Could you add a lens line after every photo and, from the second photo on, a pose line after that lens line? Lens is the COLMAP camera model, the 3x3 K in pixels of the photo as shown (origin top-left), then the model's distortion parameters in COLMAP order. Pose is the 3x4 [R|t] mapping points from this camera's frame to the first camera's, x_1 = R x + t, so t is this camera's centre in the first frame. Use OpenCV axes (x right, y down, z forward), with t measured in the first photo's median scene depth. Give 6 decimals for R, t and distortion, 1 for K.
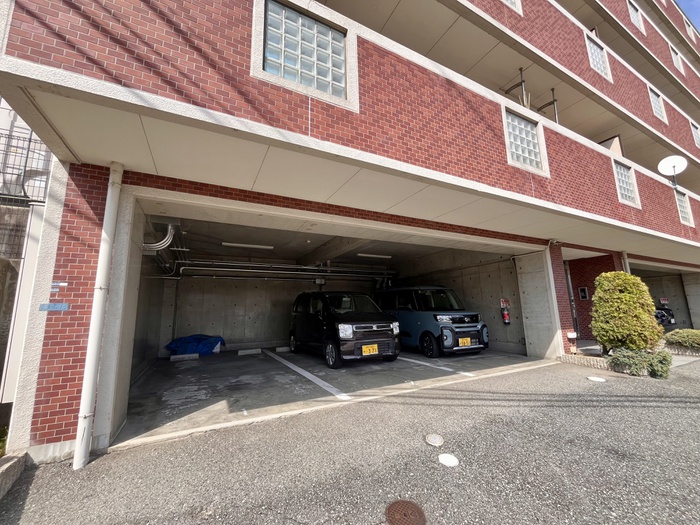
lens RADIAL K [[282.9, 0, 350.0], [0, 282.9, 262.5], [0, 0, 1]] dist [-0.001120, -0.000521]
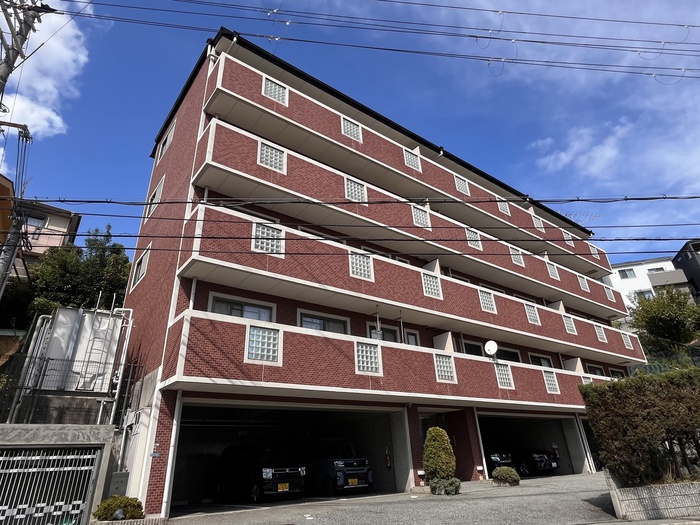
lens RADIAL K [[426.0, 0, 353.6], [0, 426.0, 235.3], [0, 0, 1]] dist [-0.001819, -0.000757]
pose [[0.982108, 0.063718, 0.177210, -0.046774], [-0.000332, 0.941602, -0.336727, -0.183339], [-0.188317, 0.330643, 0.924777, -1.569899]]
